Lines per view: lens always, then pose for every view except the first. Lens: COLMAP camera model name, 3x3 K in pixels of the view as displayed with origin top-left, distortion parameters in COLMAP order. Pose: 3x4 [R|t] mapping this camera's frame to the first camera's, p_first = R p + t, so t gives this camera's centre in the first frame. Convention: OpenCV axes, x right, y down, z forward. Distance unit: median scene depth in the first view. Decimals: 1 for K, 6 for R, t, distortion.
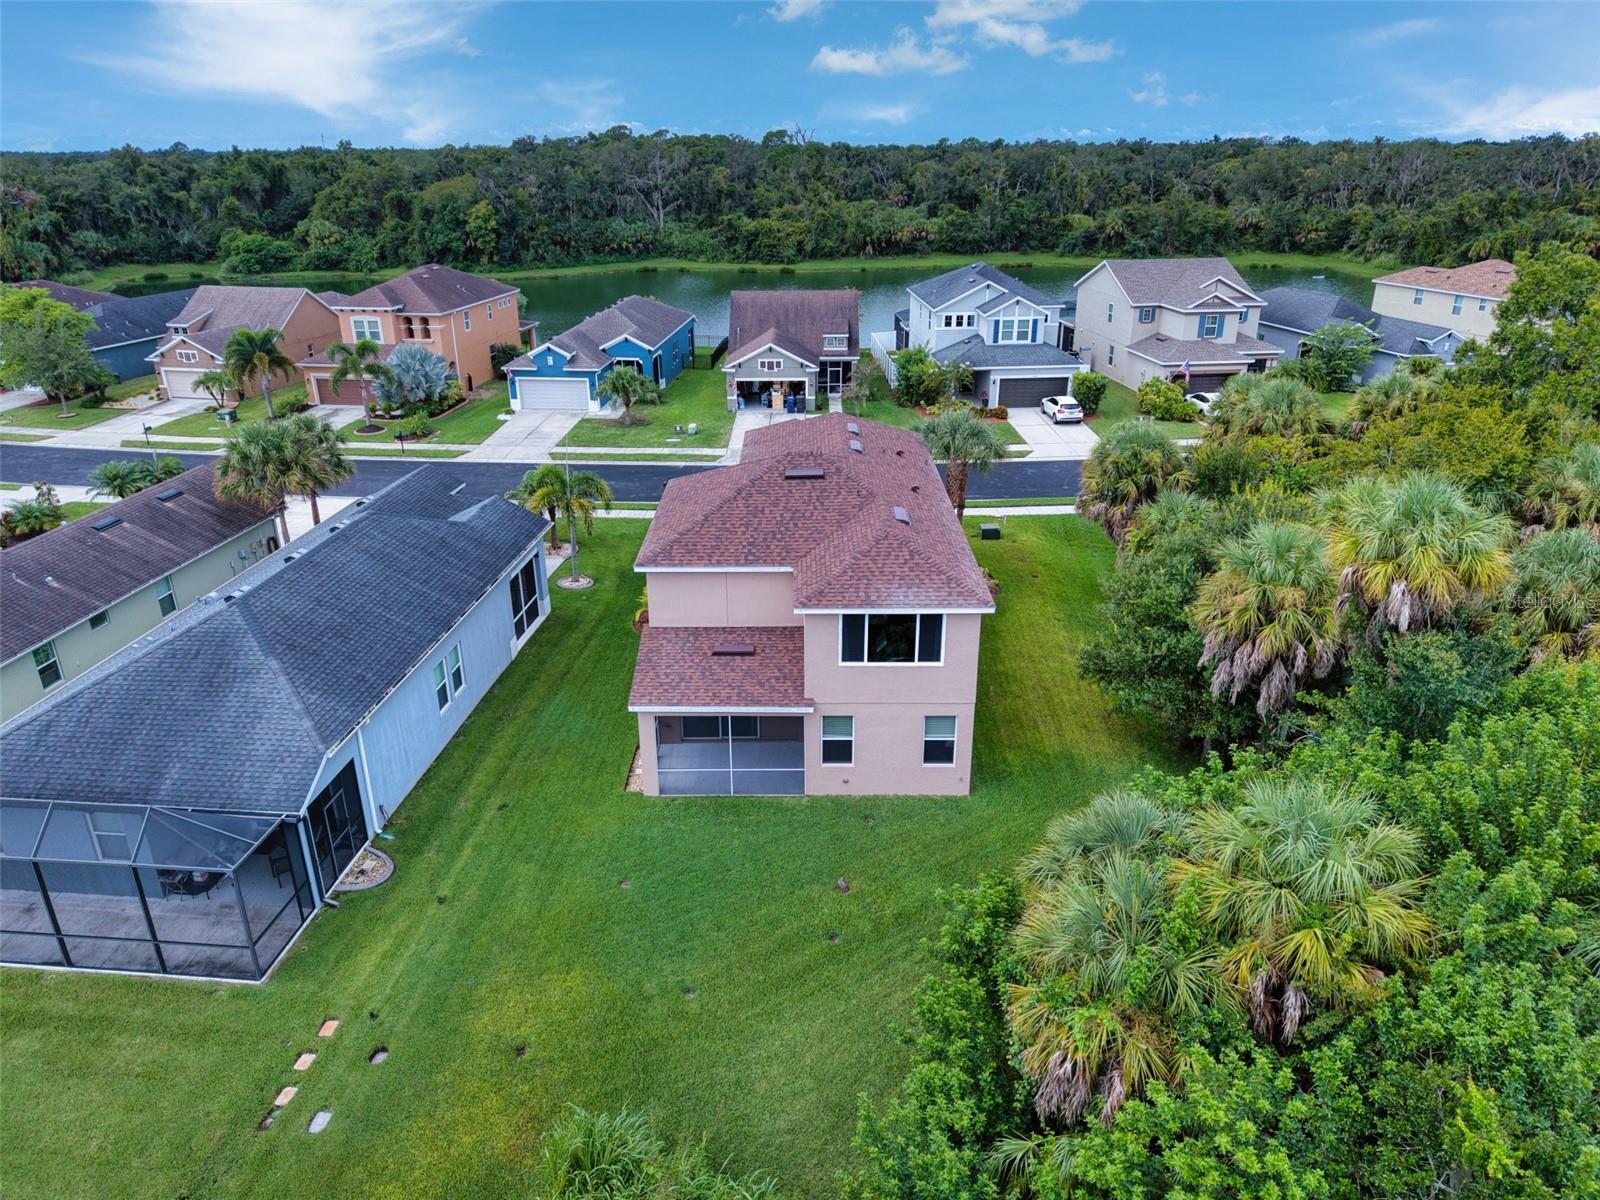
lens RADIAL K [[1070.2, 0, 800.0], [0, 1070.2, 600.0], [0, 0, 1]] dist [0.033761, -0.040658]
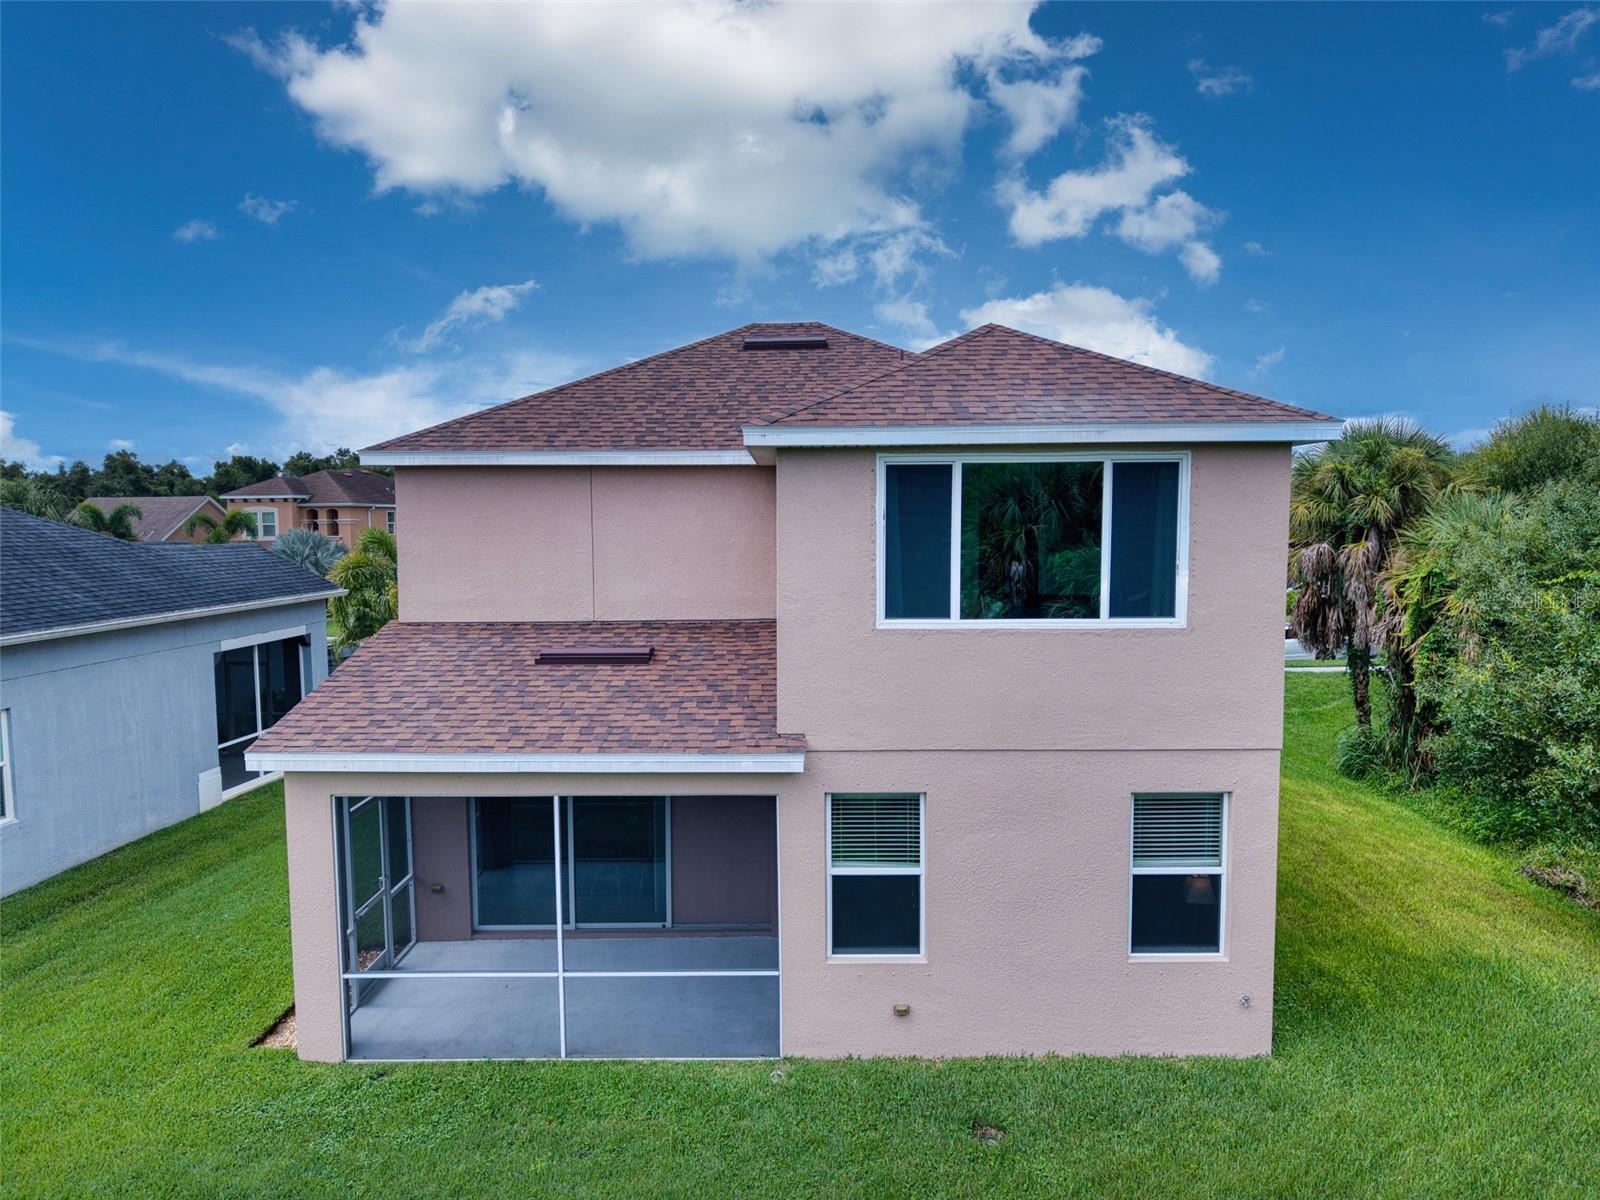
lens RADIAL K [[1070.2, 0, 800.0], [0, 1070.2, 600.0], [0, 0, 1]] dist [0.033761, -0.040658]
pose [[0.999995, -0.002995, 0.000617, 0.004321], [0.003039, 0.950121, -0.311866, 0.060040], [0.000348, 0.311866, 0.950126, 0.253250]]
